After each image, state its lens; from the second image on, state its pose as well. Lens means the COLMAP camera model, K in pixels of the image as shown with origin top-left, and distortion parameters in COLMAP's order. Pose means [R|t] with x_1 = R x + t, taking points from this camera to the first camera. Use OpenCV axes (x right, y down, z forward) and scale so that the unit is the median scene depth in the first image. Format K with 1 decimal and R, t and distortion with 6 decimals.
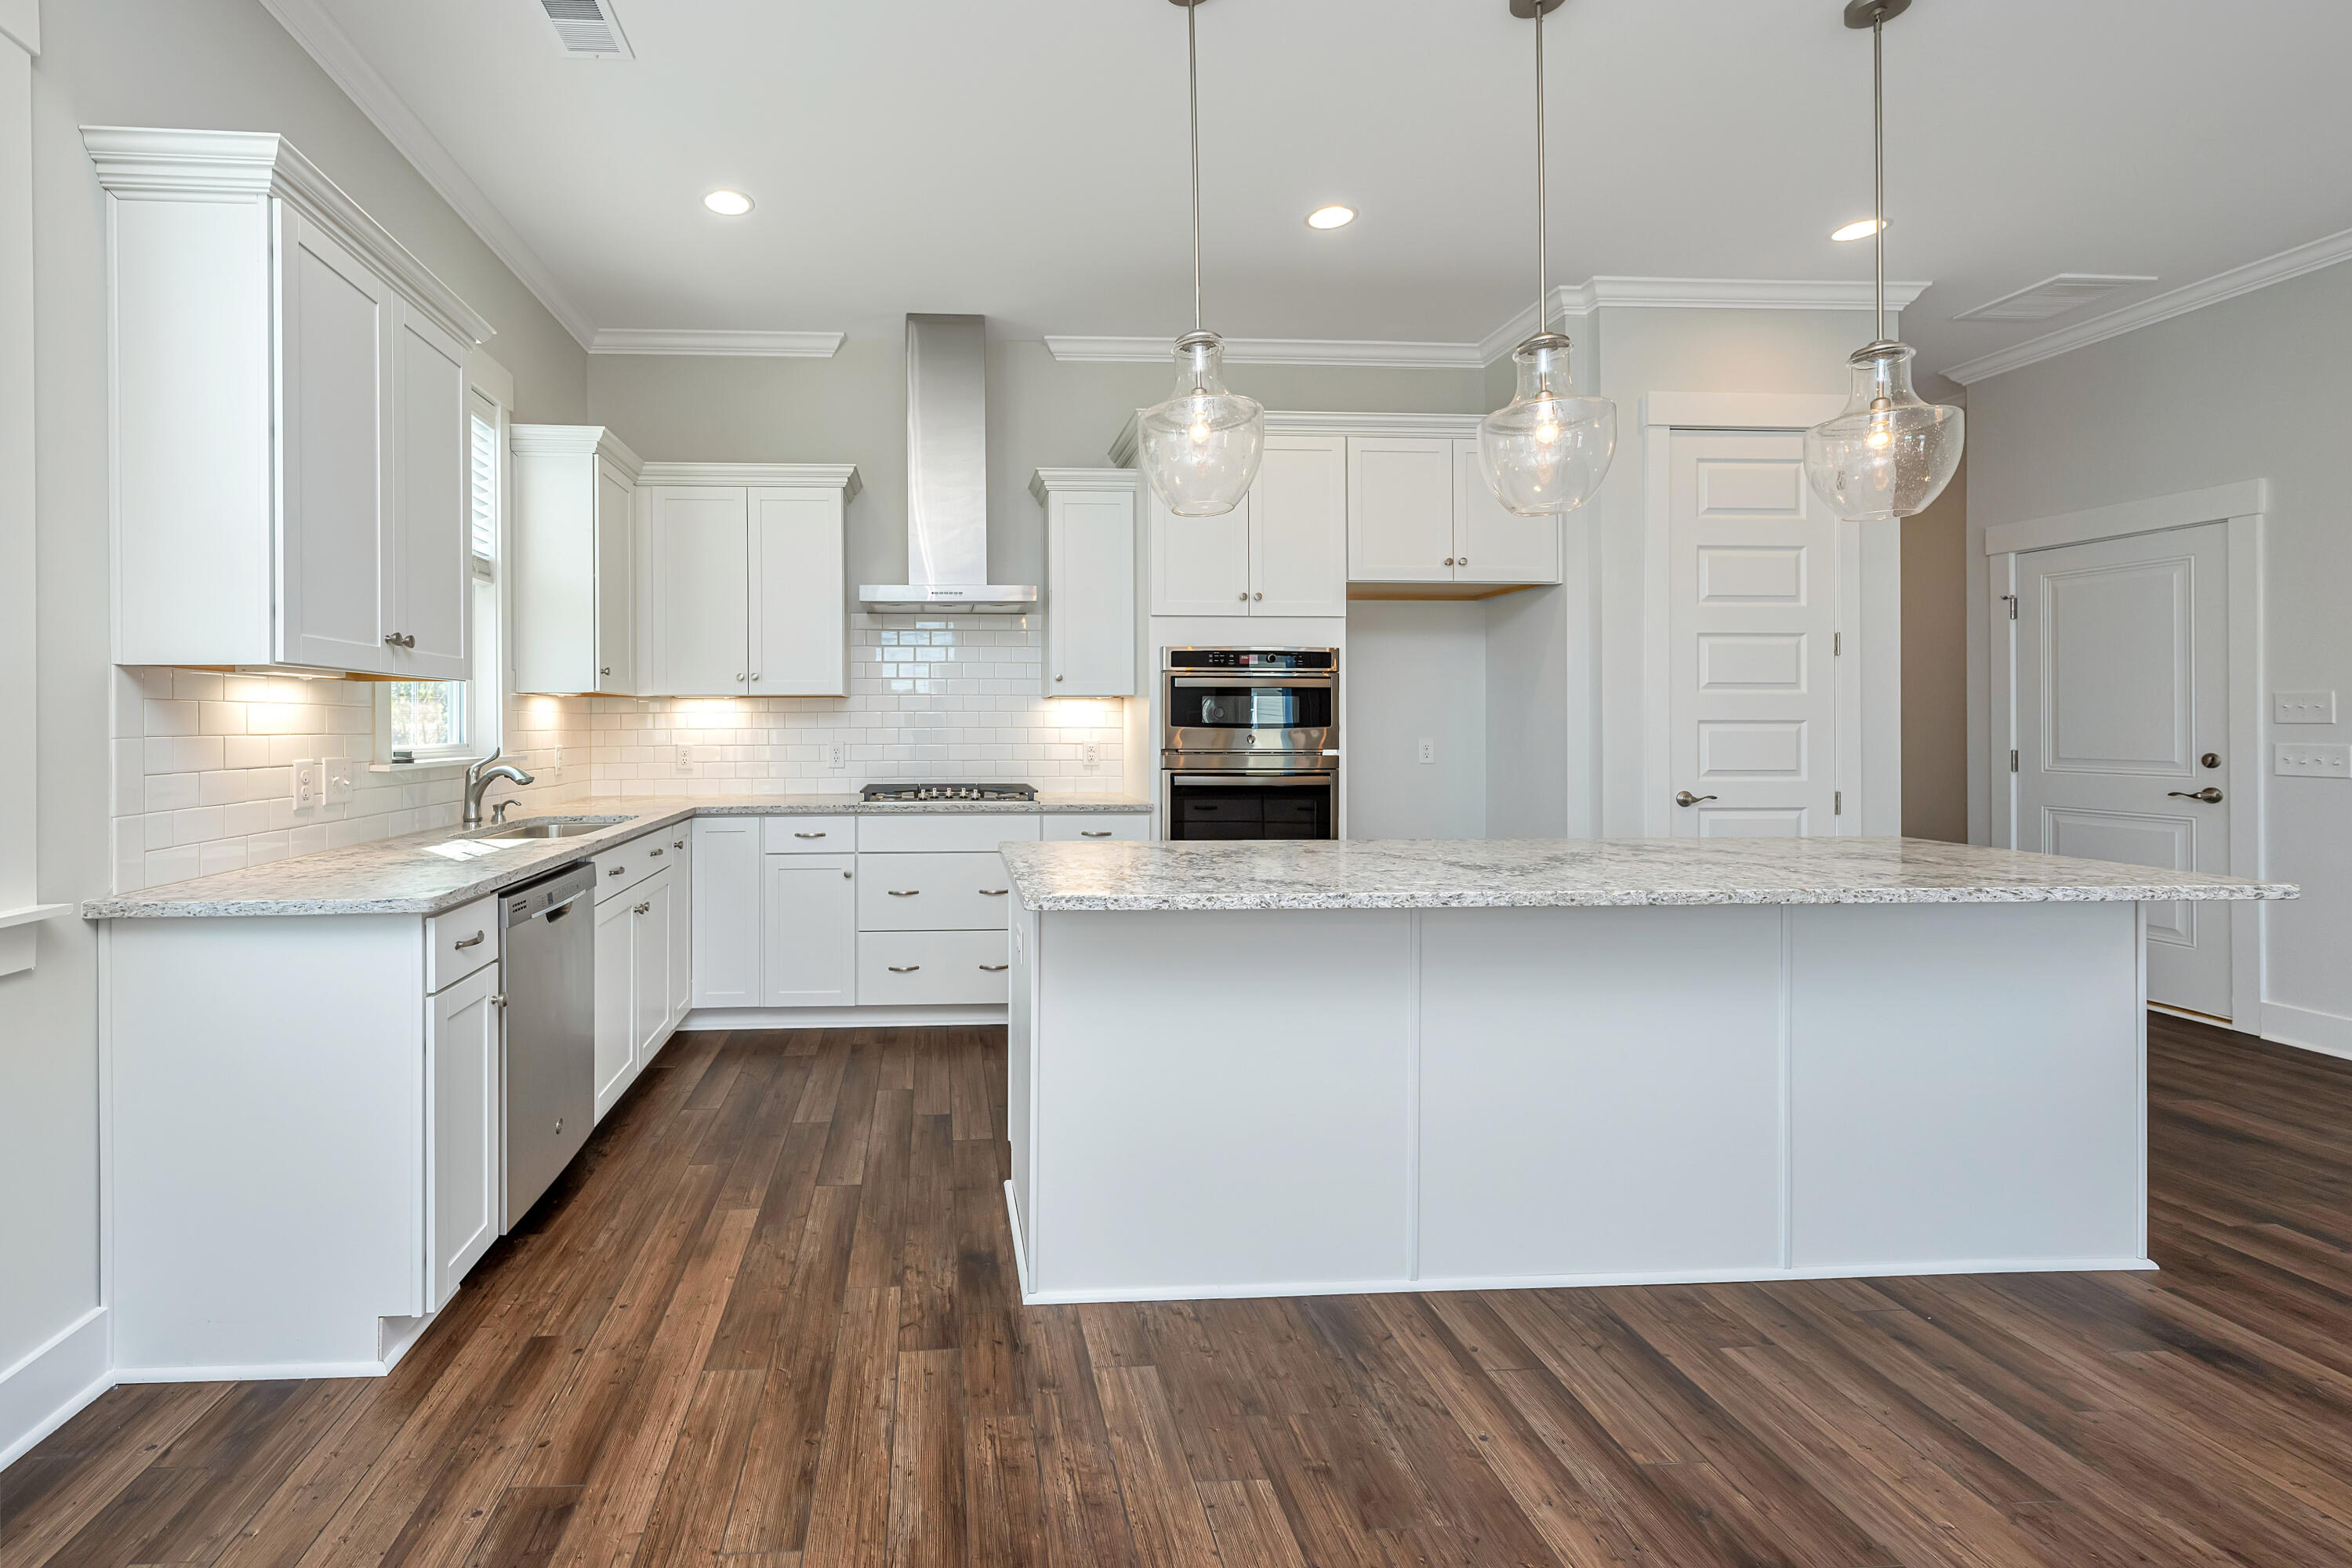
lens RADIAL K [[1168.7, 0, 970.2], [0, 1168.7, 699.8], [0, 0, 1]] dist [0.000930, 0.001391]
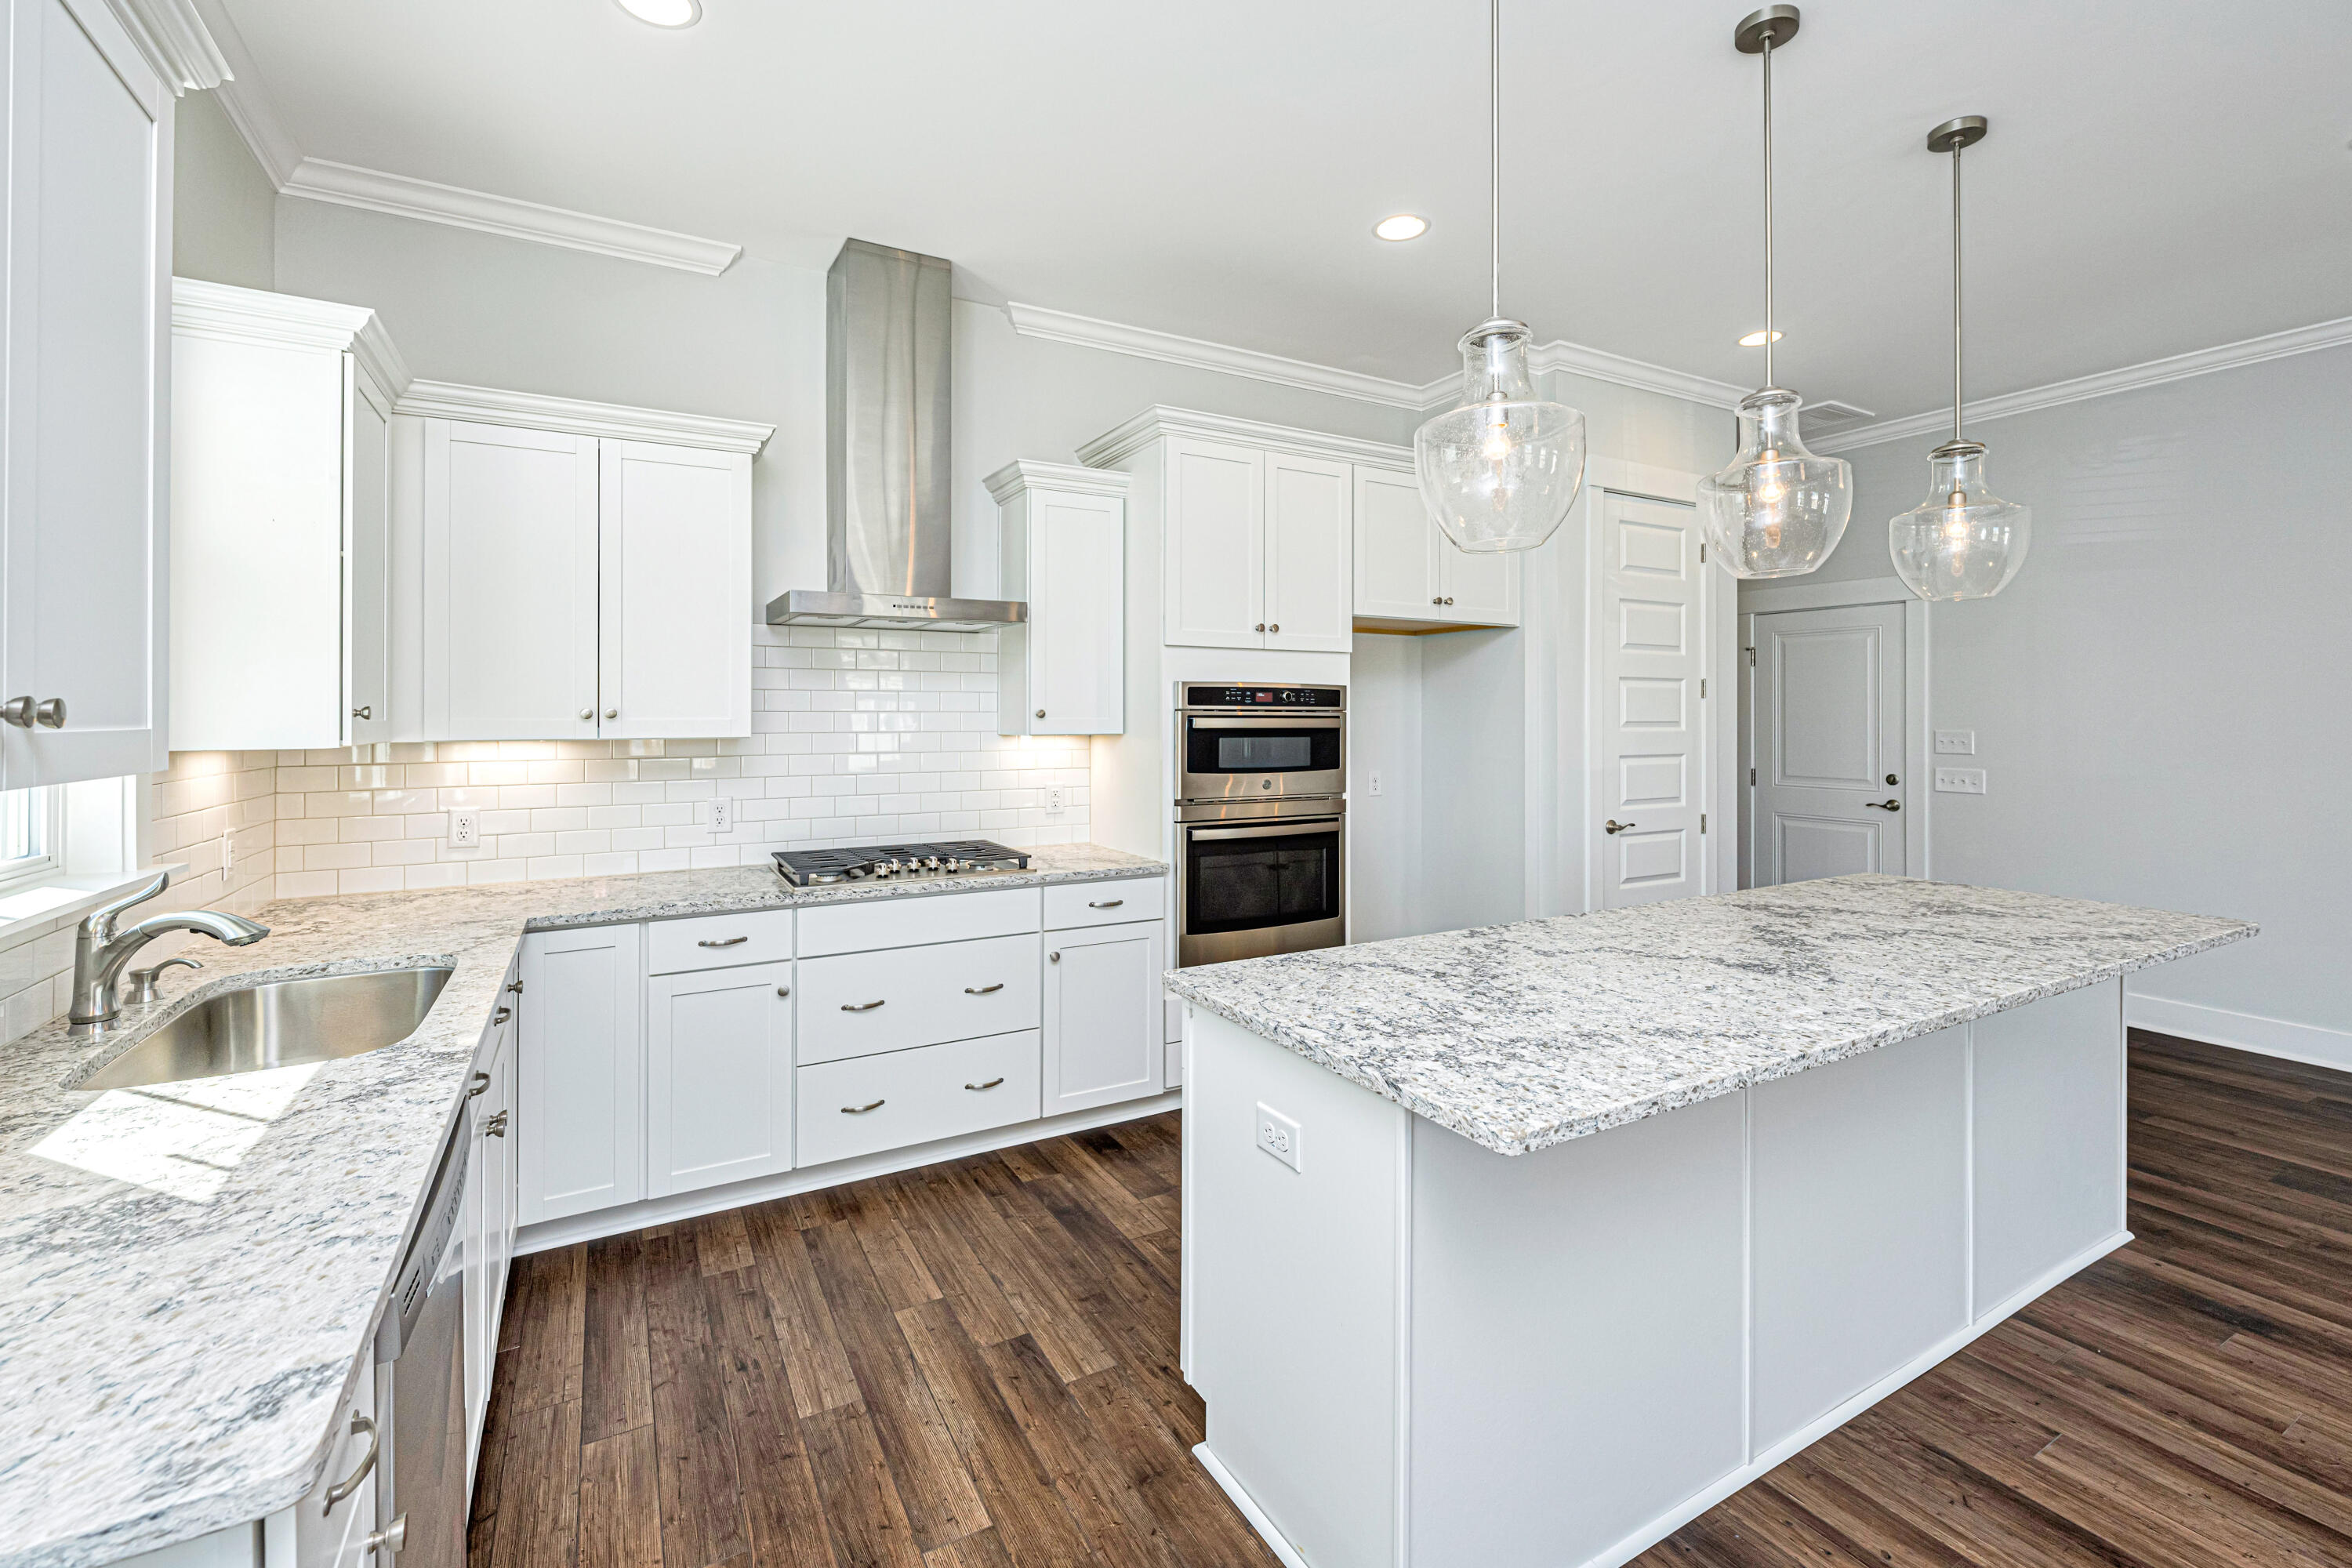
lens RADIAL K [[1101.2, 0, 1294.1], [0, 1101.2, 695.9], [0, 0, 1]] dist [0.001917, 0.000892]
pose [[0.859909, 0.009278, 0.510363, -0.181657], [-0.012425, 0.999919, 0.002757, -0.038721], [-0.510296, -0.008712, 0.859955, 0.256045]]
